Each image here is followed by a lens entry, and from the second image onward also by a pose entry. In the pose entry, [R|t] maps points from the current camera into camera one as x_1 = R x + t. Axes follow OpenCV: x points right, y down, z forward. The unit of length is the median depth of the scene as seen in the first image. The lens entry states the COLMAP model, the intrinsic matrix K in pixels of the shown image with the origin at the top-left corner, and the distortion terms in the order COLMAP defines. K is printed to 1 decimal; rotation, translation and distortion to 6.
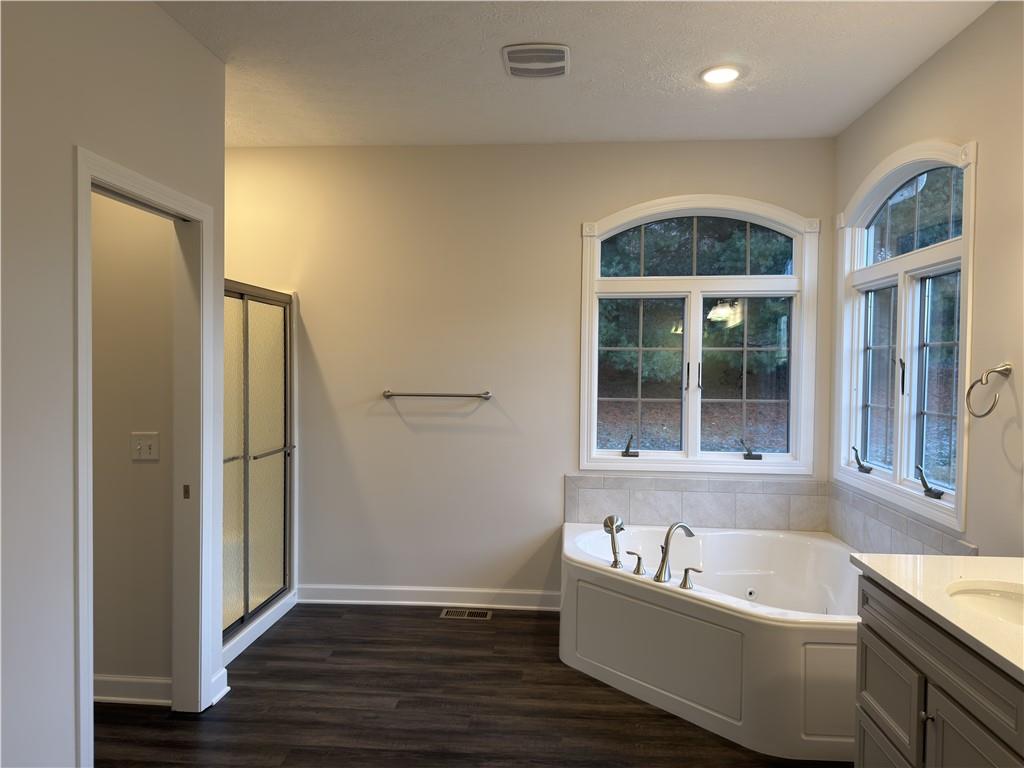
lens RADIAL K [[721.6, 0, 503.6], [0, 721.6, 379.0], [0, 0, 1]] dist [0.086496, -0.102624]
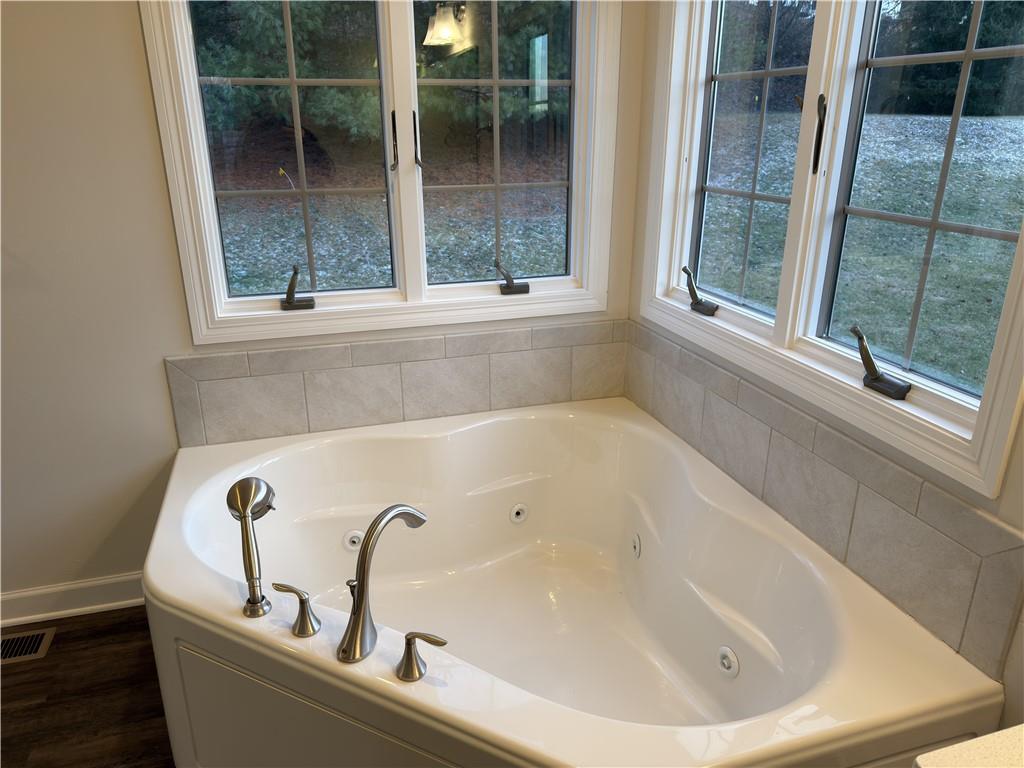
lens RADIAL K [[721.6, 0, 508.1], [0, 721.6, 386.5], [0, 0, 1]] dist [0.086496, -0.102624]
pose [[0.929657, -0.142177, 0.339887, 0.132953], [0.023609, 0.943632, 0.330153, -0.008623], [-0.367668, -0.298905, 0.880611, 0.479103]]
